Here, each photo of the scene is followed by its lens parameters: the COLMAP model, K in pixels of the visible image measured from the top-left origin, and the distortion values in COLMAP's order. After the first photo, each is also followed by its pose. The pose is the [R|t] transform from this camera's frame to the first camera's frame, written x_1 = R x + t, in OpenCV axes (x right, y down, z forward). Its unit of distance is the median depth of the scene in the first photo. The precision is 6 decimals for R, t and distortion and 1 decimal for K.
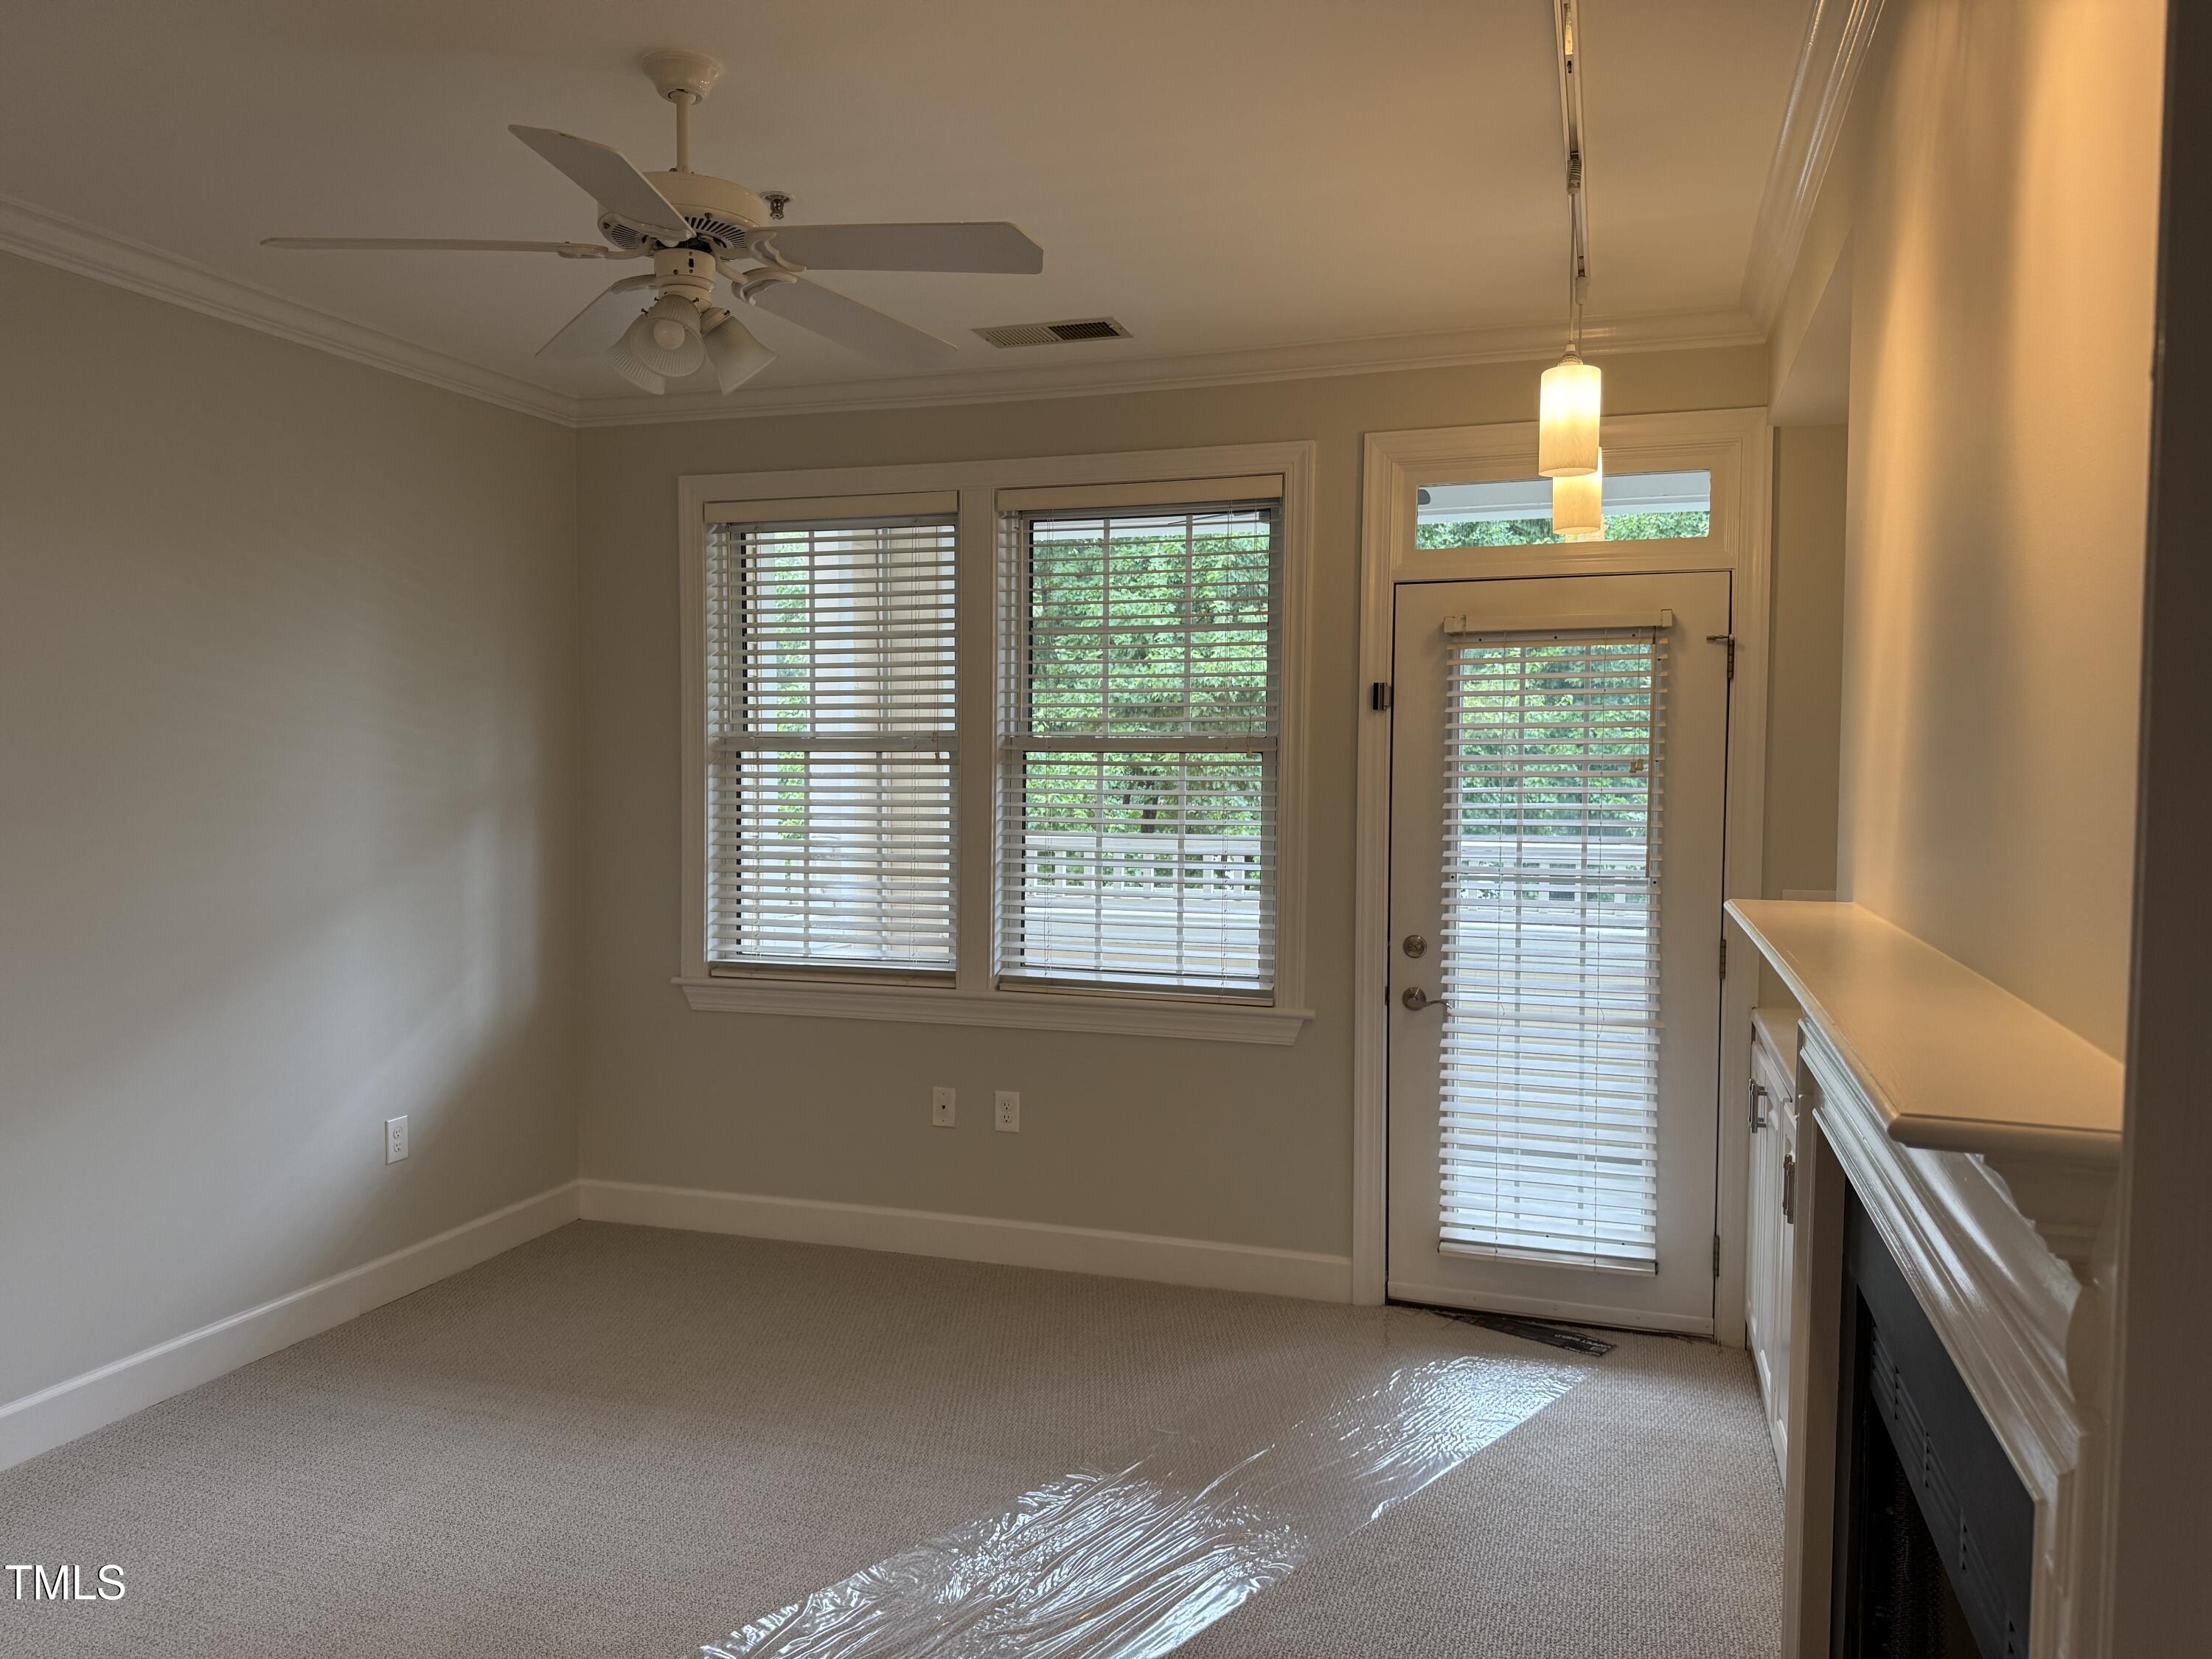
lens RADIAL K [[1555.9, 0, 1103.3], [0, 1555.9, 836.1], [0, 0, 1]] dist [0.127784, 0.001103]
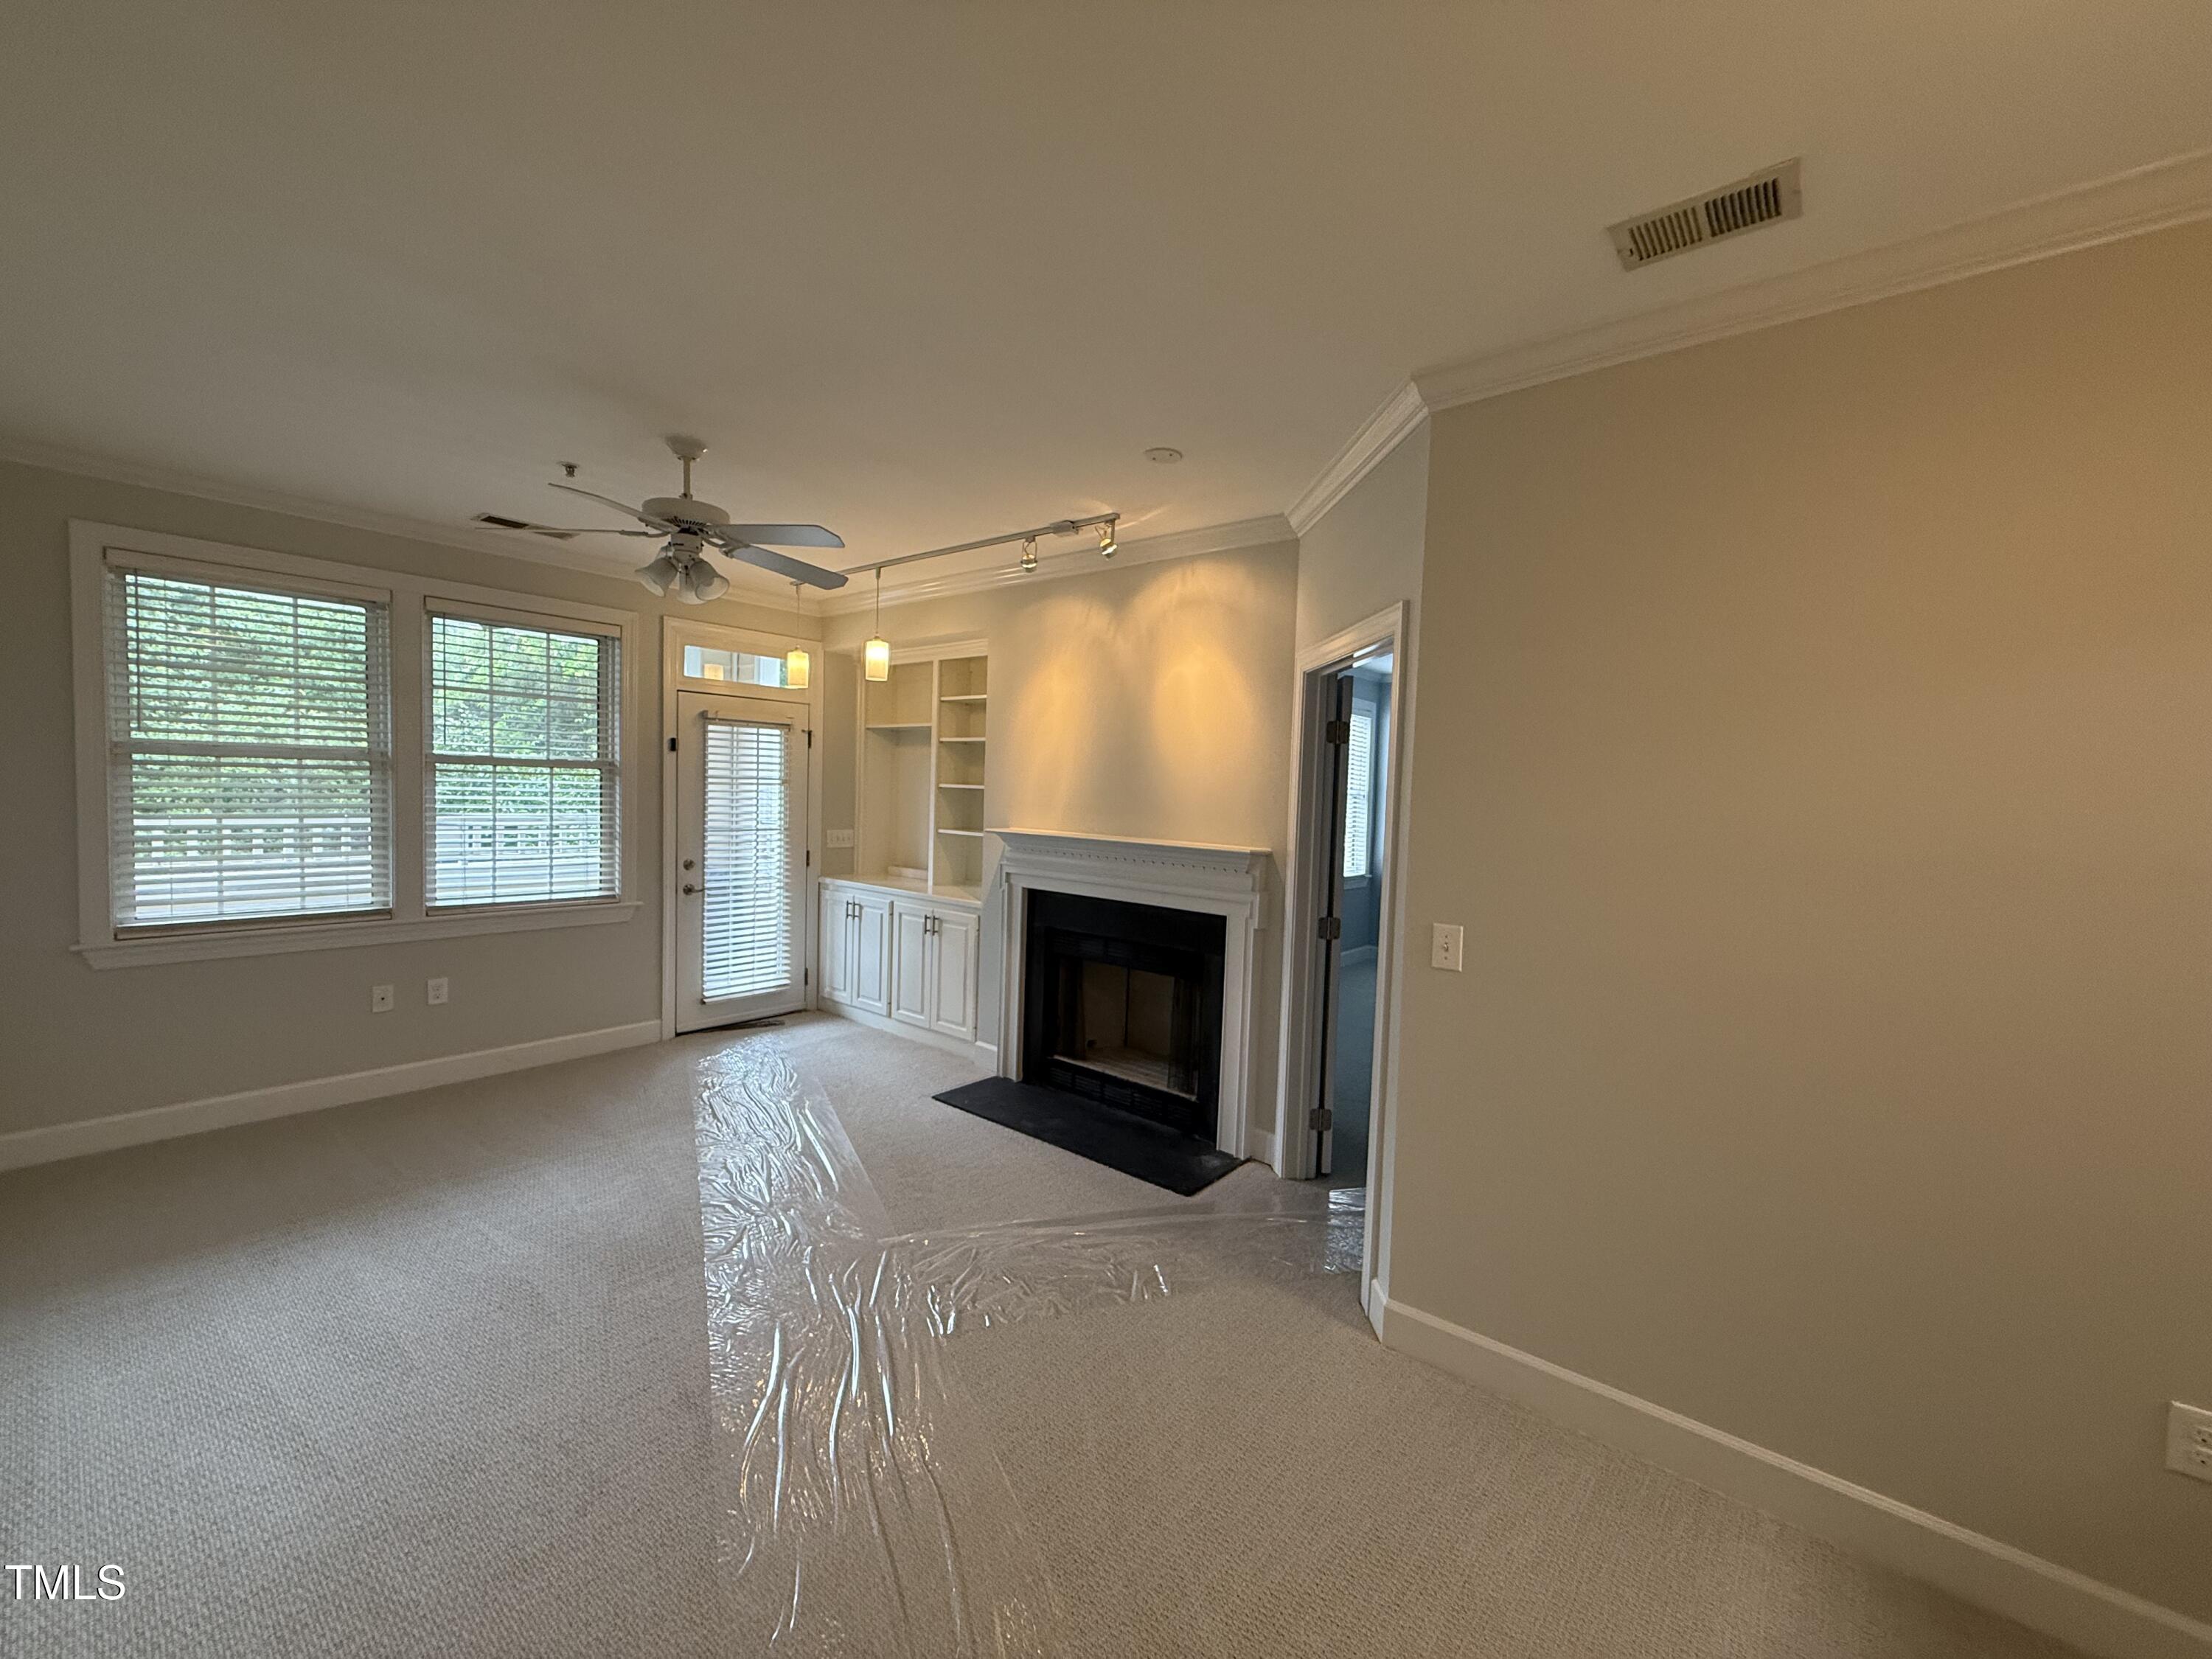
lens RADIAL K [[894.9, 0, 1105.7], [0, 894.9, 830.1], [0, 0, 1]] dist [0.000220, -0.000049]
pose [[0.358236, -0.039669, 0.932788, -0.657102], [0.010776, 0.999206, 0.038355, -0.014381], [-0.933569, -0.003689, 0.358379, 0.045542]]
